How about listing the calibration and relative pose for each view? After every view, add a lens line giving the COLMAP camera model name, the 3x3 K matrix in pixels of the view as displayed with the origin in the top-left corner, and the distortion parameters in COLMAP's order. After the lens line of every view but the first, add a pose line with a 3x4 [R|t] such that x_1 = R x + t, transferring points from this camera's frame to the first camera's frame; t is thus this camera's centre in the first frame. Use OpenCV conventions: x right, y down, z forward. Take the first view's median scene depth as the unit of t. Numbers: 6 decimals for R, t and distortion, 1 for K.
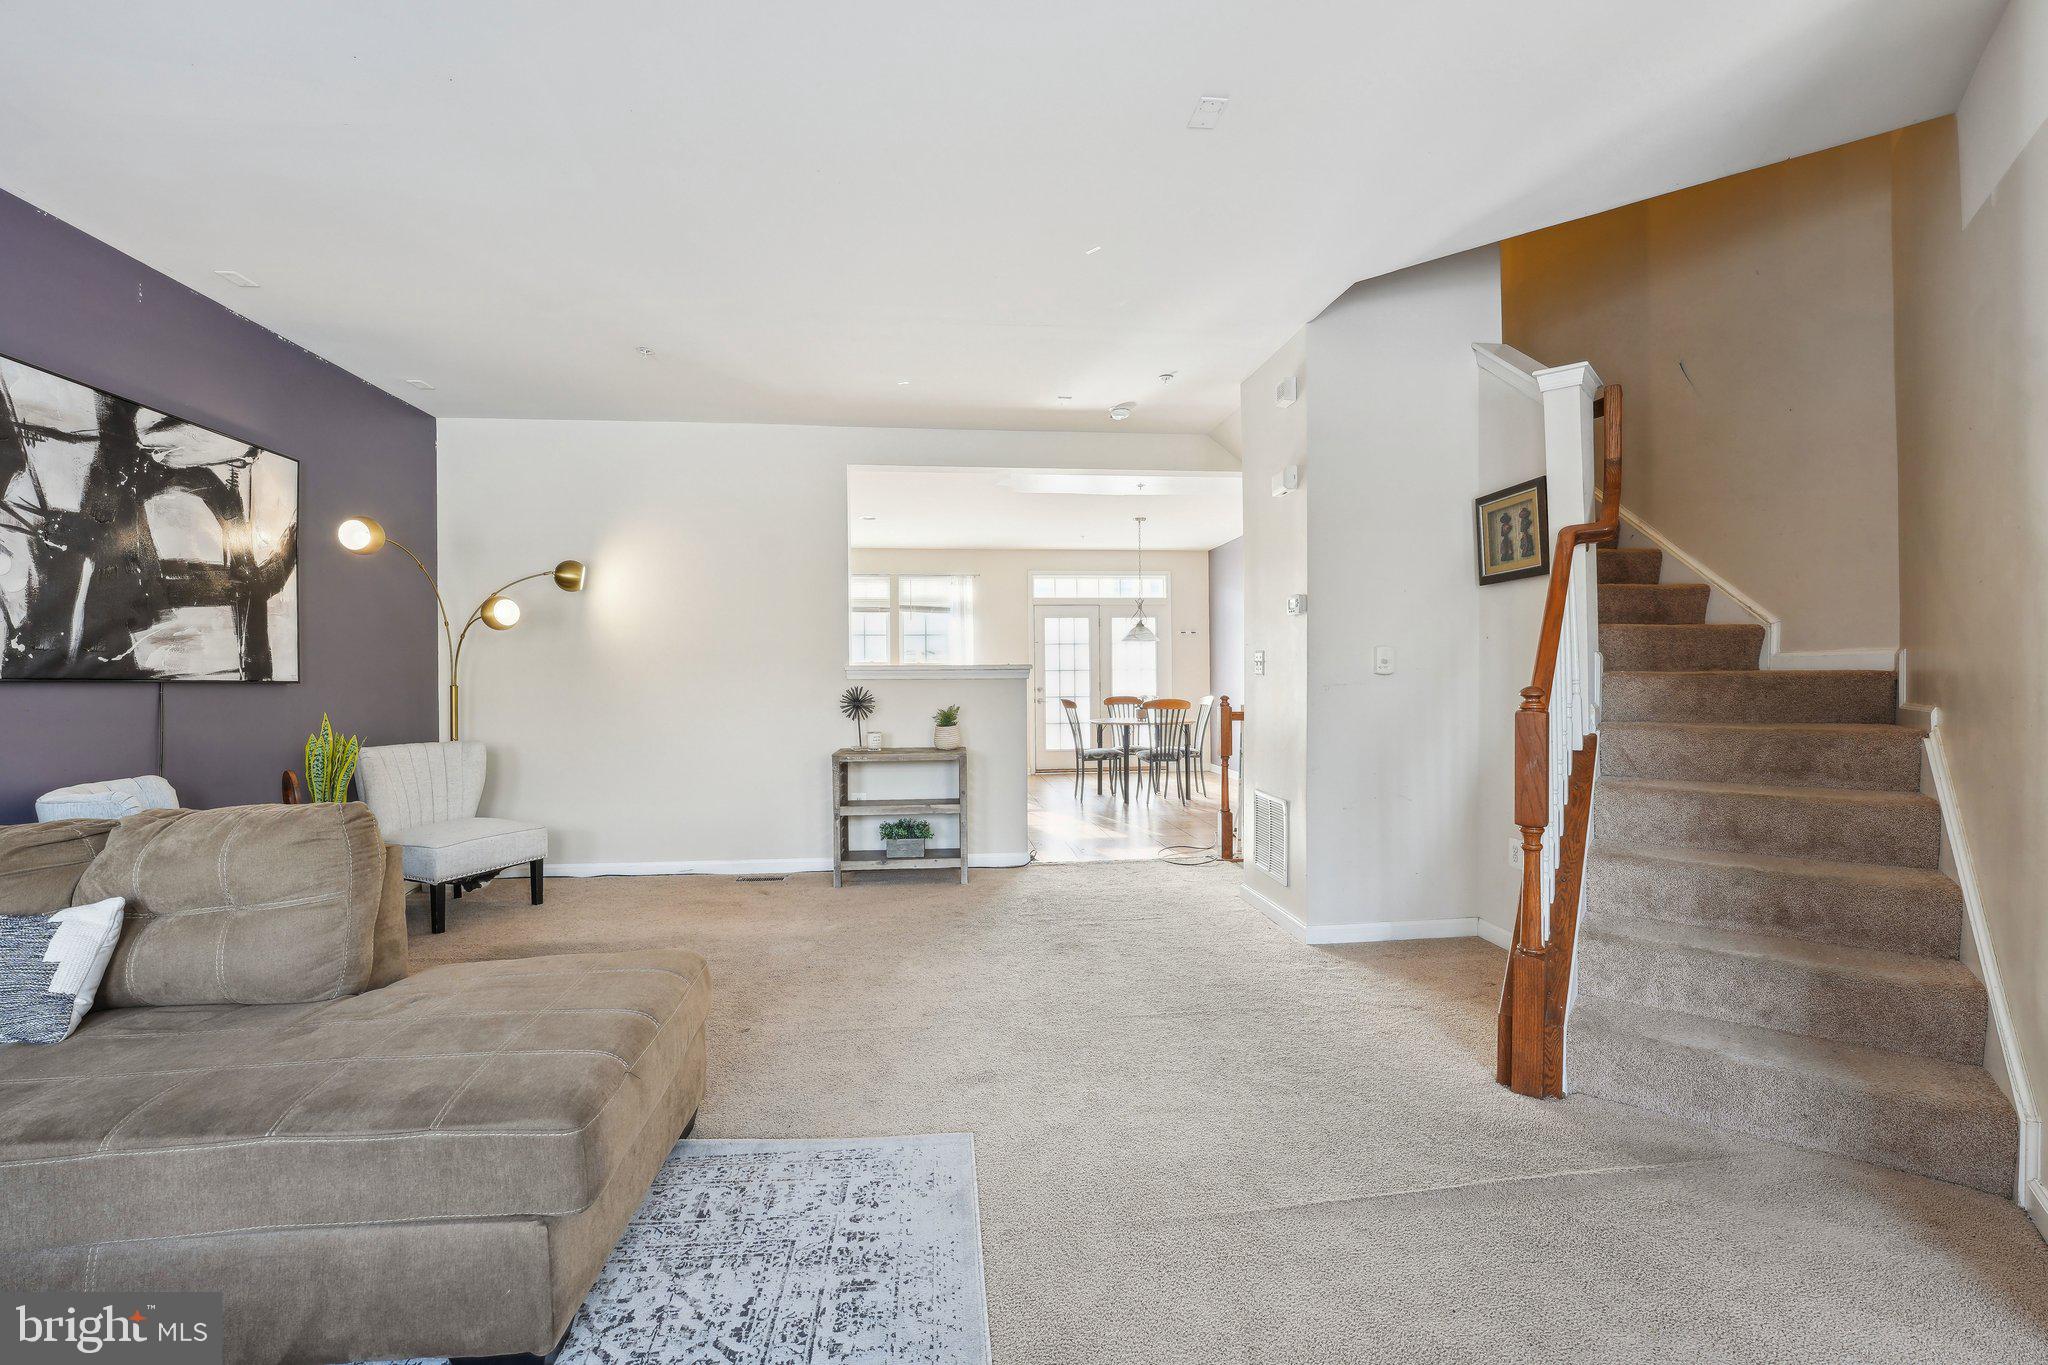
lens RADIAL K [[853.9, 0, 1022.0], [0, 853.9, 679.2], [0, 0, 1]] dist [-0.013911, 0.000302]
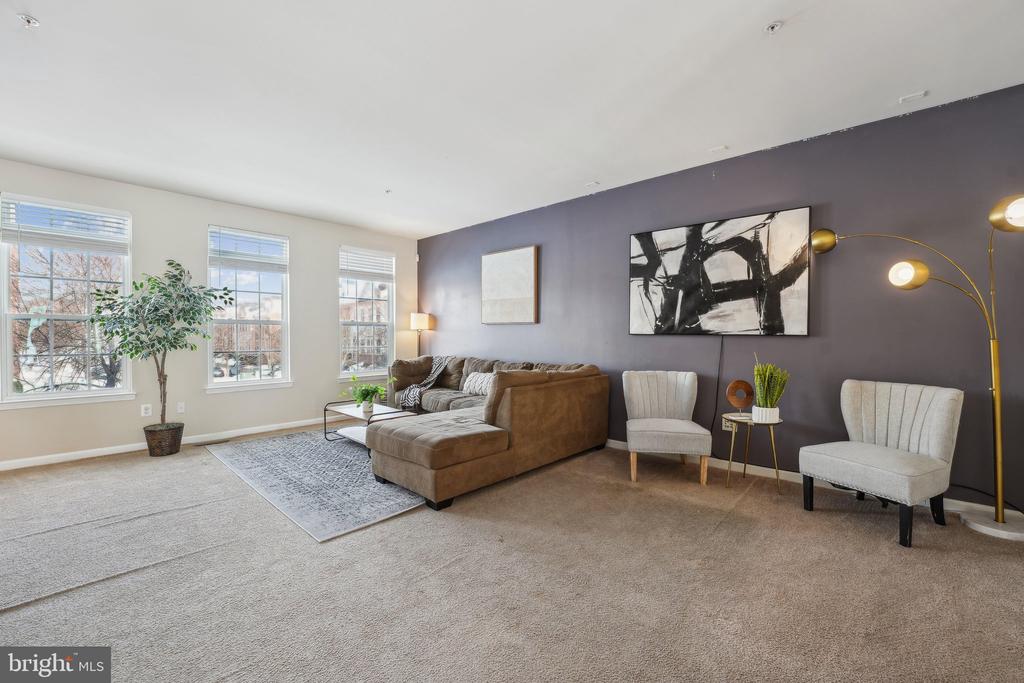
lens RADIAL K [[427.0, 0, 512.6], [0, 427.0, 337.2], [0, 0, 1]] dist [-0.013911, 0.000302]
pose [[-0.754220, 0.013792, -0.656477, 0.178149], [0.007253, 0.999893, 0.012674, -0.008816], [0.656582, 0.004798, -0.754240, 1.357417]]
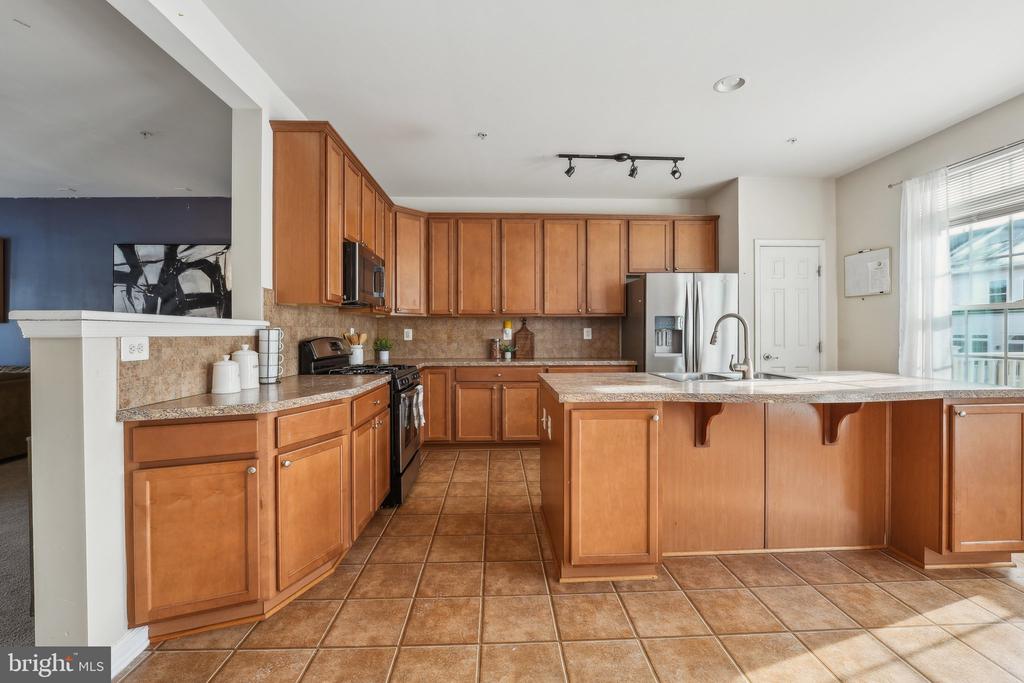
lens RADIAL K [[427.0, 0, 523.4], [0, 427.0, 336.4], [0, 0, 1]] dist [-0.013911, 0.000302]
pose [[-0.074868, 0.012593, -0.997114, 0.341144], [0.002692, 0.999919, 0.012426, -0.006741], [0.997190, -0.001754, -0.074896, 2.036028]]
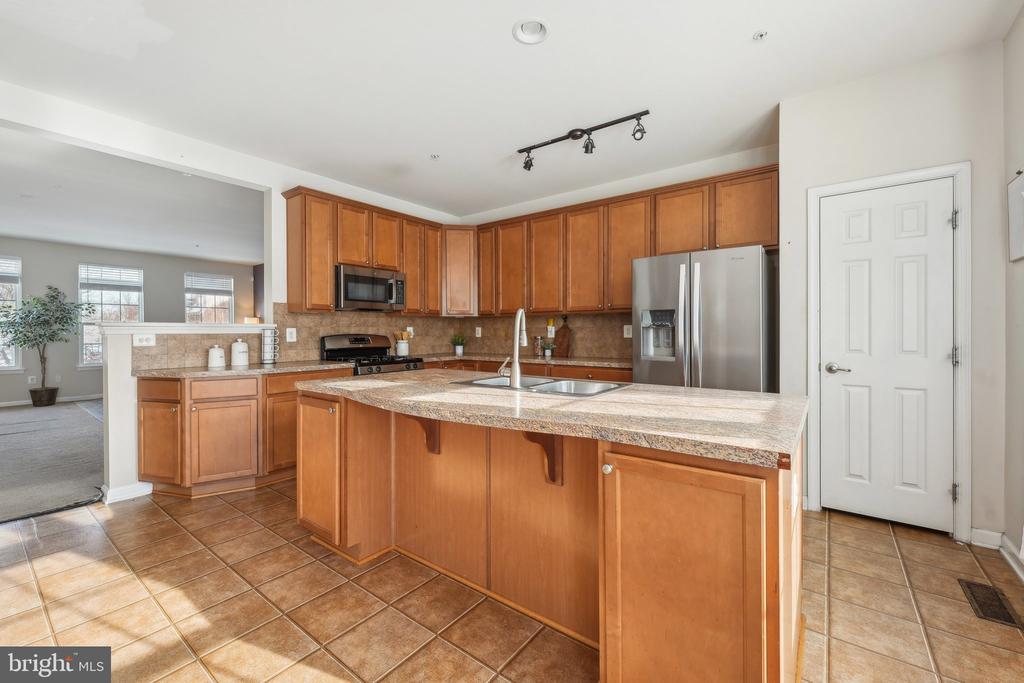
lens RADIAL K [[427.0, 0, 541.6], [0, 427.0, 334.3], [0, 0, 1]] dist [-0.013911, 0.000302]
pose [[-0.683124, 0.013568, -0.730177, -0.034413], [0.007726, 0.999906, 0.011352, -0.005220], [0.730262, 0.002114, -0.683164, 2.892696]]
